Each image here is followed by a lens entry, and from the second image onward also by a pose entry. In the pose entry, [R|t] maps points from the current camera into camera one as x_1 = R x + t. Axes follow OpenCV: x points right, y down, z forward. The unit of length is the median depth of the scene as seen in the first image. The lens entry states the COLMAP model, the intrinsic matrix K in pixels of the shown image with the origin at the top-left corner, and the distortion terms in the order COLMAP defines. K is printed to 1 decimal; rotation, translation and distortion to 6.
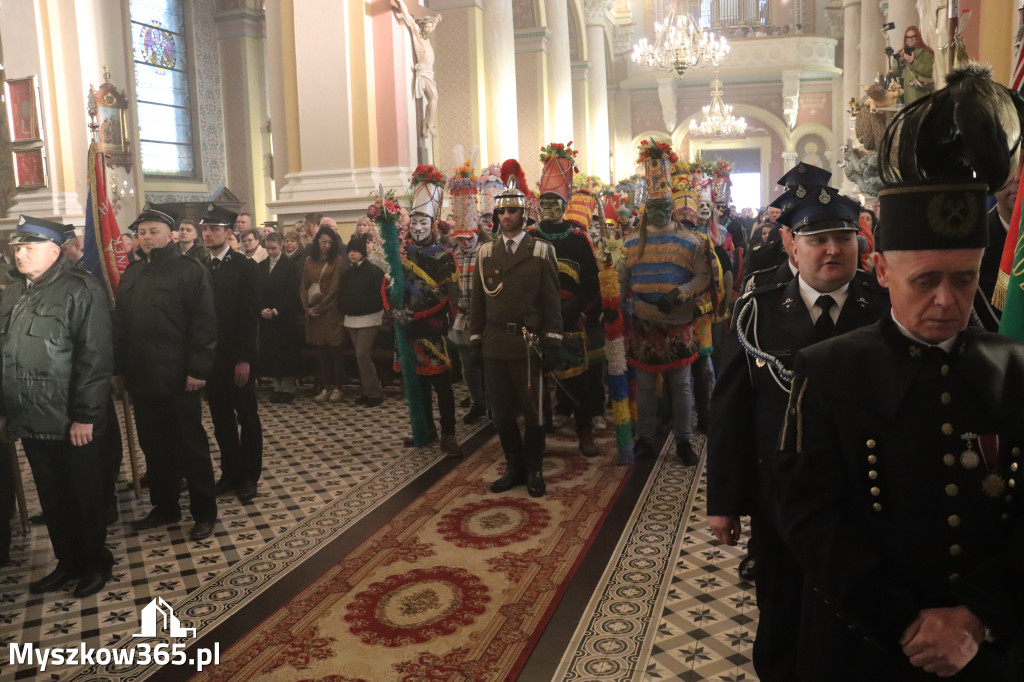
lens RADIAL K [[887.4, 0, 511.2], [0, 887.4, 339.5], [0, 0, 1]] dist [-0.161288, 0.183459]
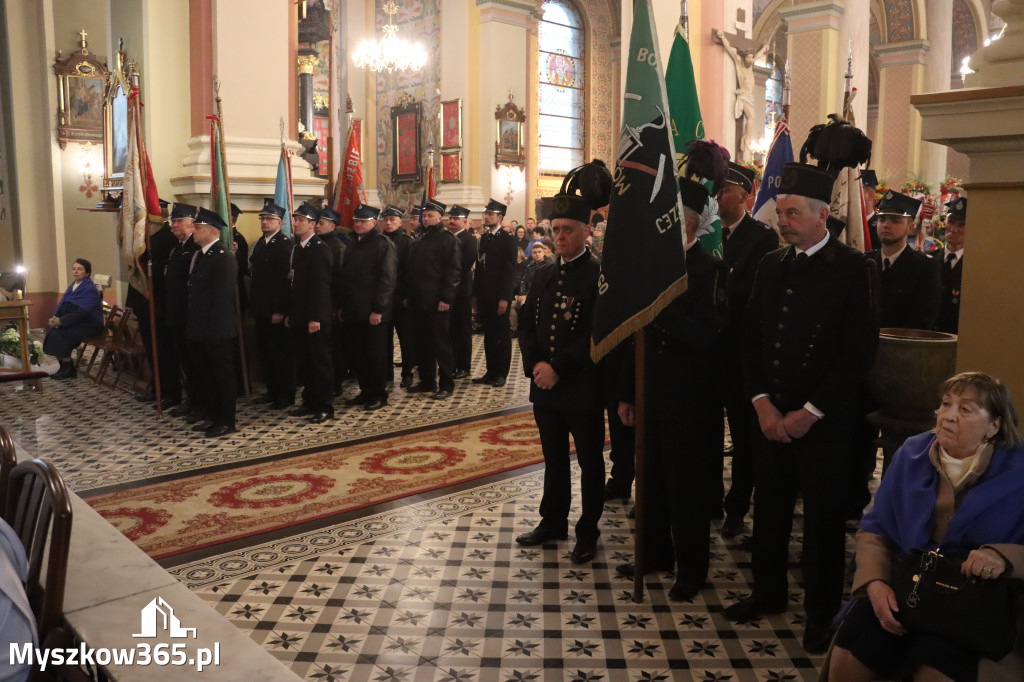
lens RADIAL K [[887.4, 0, 511.2], [0, 887.4, 339.5], [0, 0, 1]] dist [-0.161288, 0.183459]
pose [[0.878967, 0.102852, -0.465659, 0.157694], [-0.102793, 0.994373, 0.025602, 0.018073], [0.465672, 0.025363, 0.884594, -0.134277]]
